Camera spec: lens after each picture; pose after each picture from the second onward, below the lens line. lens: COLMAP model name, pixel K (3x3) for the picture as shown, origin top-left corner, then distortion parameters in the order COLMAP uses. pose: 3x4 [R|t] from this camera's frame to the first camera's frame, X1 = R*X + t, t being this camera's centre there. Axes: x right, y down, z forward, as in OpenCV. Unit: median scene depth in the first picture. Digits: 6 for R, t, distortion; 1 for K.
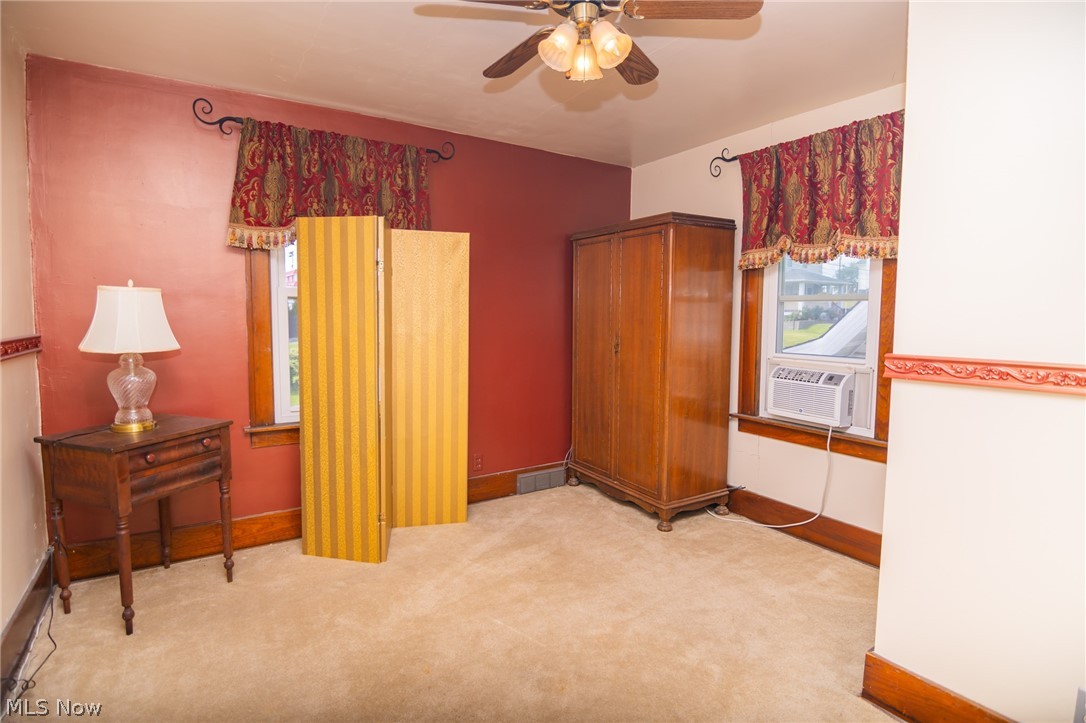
lens RADIAL K [[560.5, 0, 543.0], [0, 560.5, 361.5], [0, 0, 1]] dist [0.000757, -0.013828]
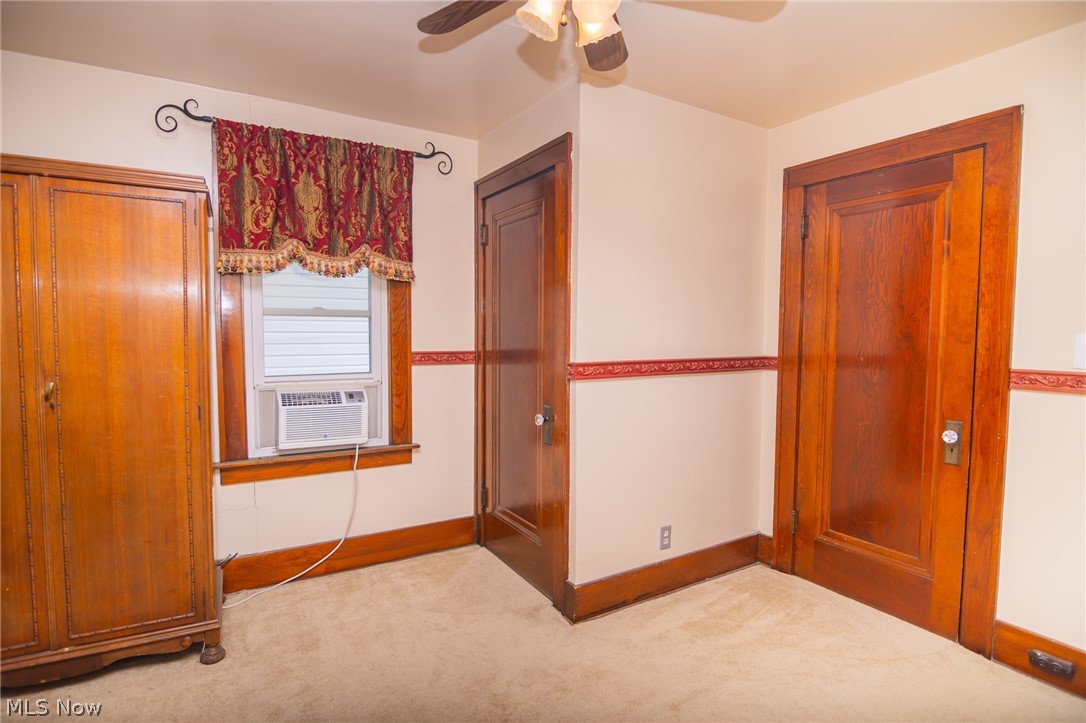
lens RADIAL K [[560.5, 0, 543.0], [0, 560.5, 361.5], [0, 0, 1]] dist [0.000757, -0.013828]
pose [[0.013213, -0.068466, 0.997566, -0.433840], [0.075737, 0.994856, 0.067276, -0.067154], [-0.997040, 0.074664, 0.018330, 0.612972]]
